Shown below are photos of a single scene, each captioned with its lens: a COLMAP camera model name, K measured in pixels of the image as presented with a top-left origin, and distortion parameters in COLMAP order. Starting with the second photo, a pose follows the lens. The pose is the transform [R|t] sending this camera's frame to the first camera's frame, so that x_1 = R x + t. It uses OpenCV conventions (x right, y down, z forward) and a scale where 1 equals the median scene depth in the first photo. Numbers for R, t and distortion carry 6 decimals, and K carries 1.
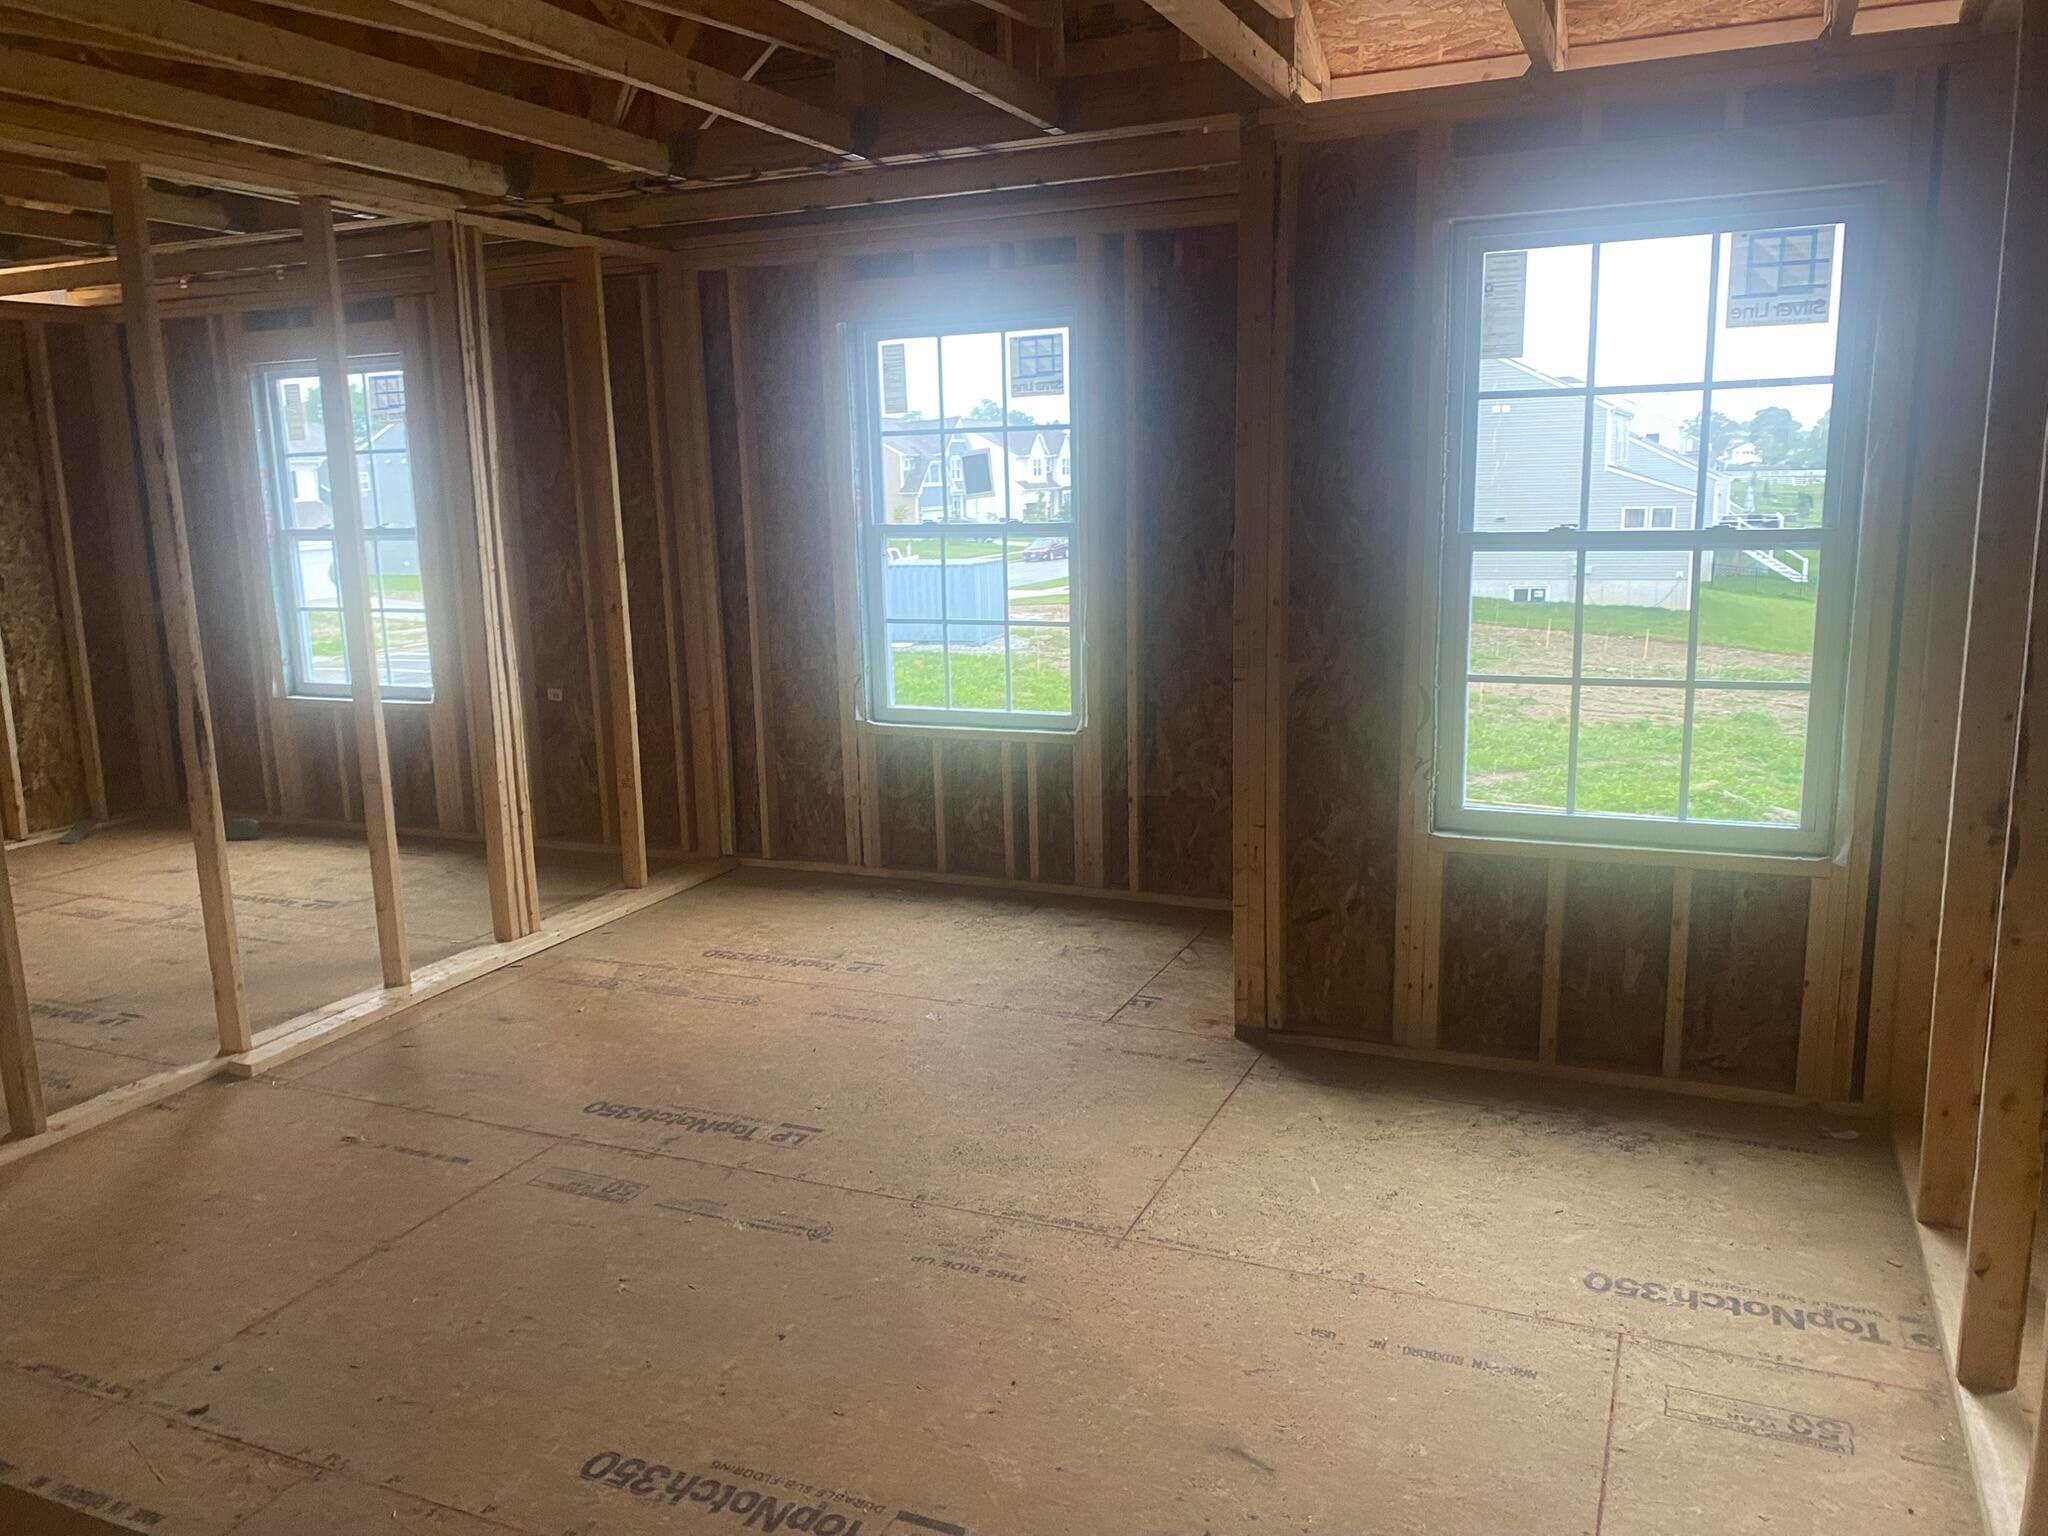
lens RADIAL K [[1555.5, 0, 1008.4], [0, 1555.5, 783.0], [0, 0, 1]] dist [-0.006879, -0.003744]
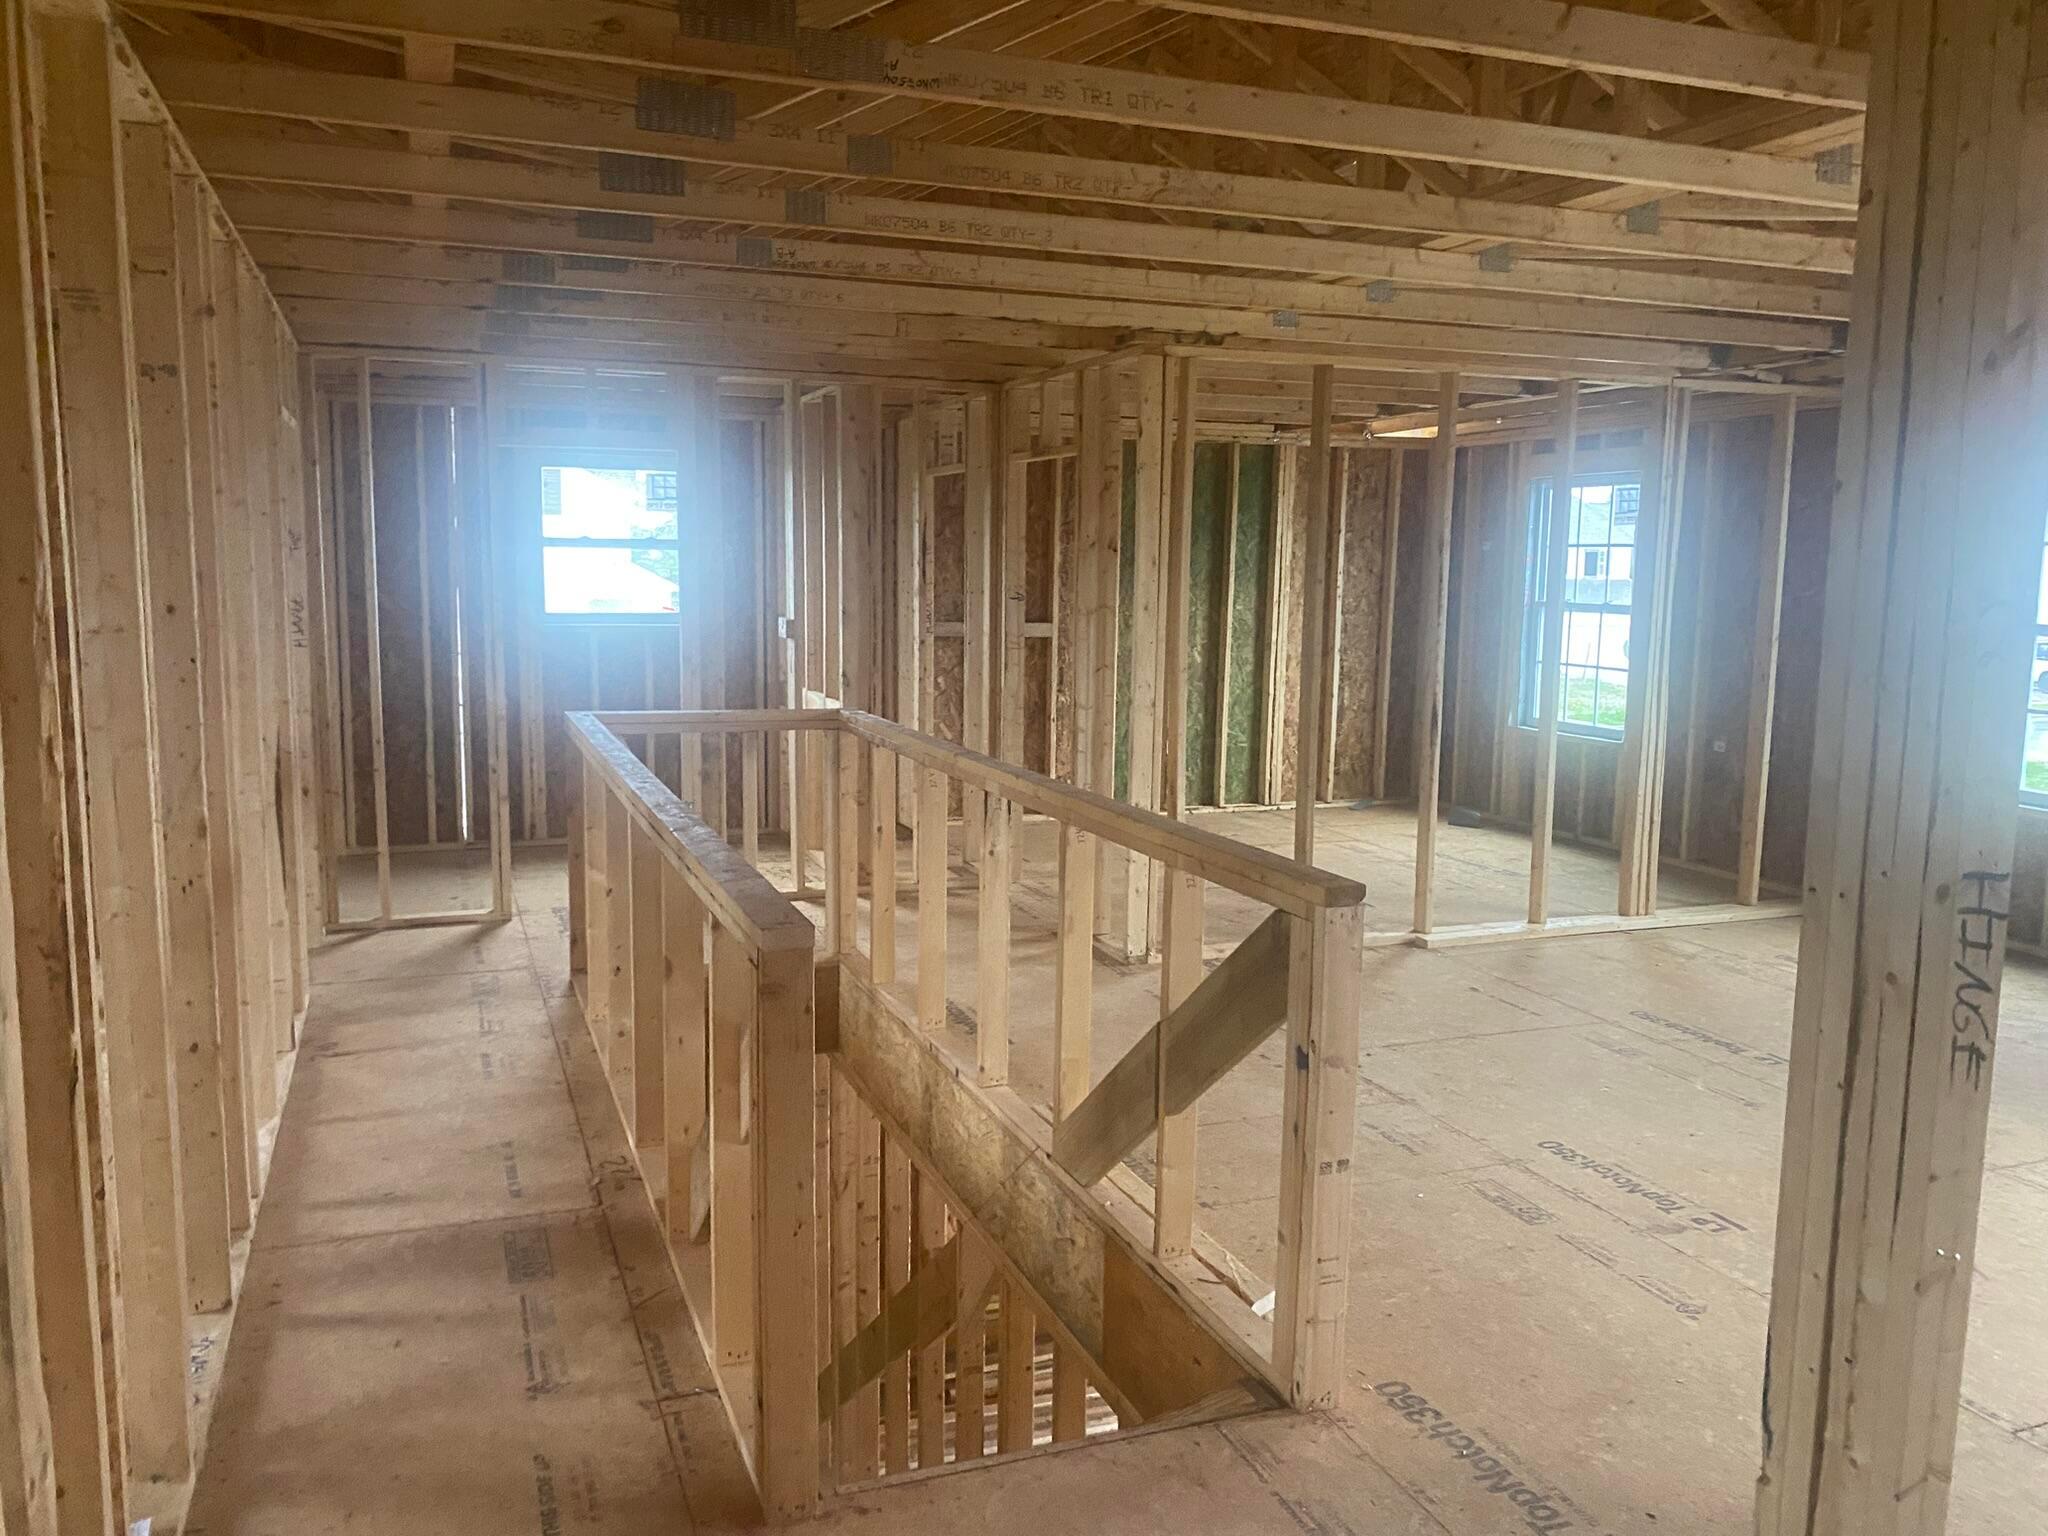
lens RADIAL K [[1555.5, 0, 1008.4], [0, 1555.5, 783.0], [0, 0, 1]] dist [-0.006879, -0.003744]
pose [[0.702437, 0.133060, -0.699198, 0.223227], [-0.168083, 0.985596, 0.018702, 0.054320], [0.691615, 0.104386, 0.714684, -0.329259]]
